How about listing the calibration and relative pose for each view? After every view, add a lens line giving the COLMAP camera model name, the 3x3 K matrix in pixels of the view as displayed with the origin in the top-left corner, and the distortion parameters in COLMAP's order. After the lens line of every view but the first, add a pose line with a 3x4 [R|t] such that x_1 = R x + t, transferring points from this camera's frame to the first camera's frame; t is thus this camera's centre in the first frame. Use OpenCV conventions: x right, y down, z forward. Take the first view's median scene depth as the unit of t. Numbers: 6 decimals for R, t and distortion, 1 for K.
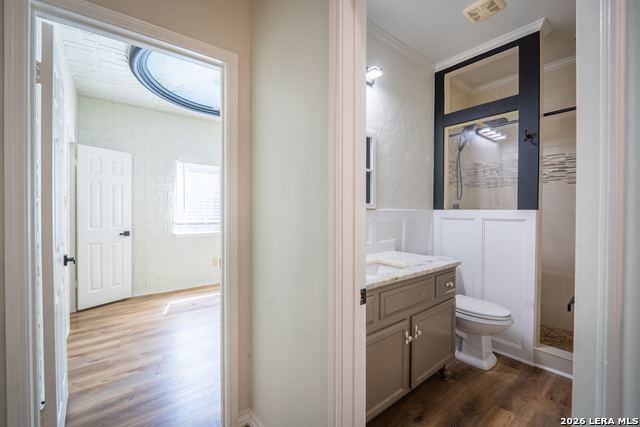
lens RADIAL K [[264.3, 0, 313.9], [0, 264.3, 214.7], [0, 0, 1]] dist [-0.014668, -0.000542]
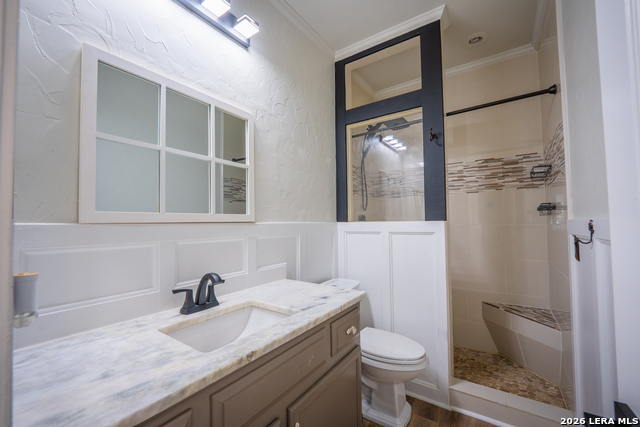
lens RADIAL K [[264.3, 0, 313.9], [0, 264.3, 214.7], [0, 0, 1]] dist [-0.014668, -0.000542]
pose [[0.954878, -0.003441, 0.296980, 0.242083], [0.018580, 0.998666, -0.048170, -0.006089], [-0.296418, 0.051515, 0.953668, 0.395762]]
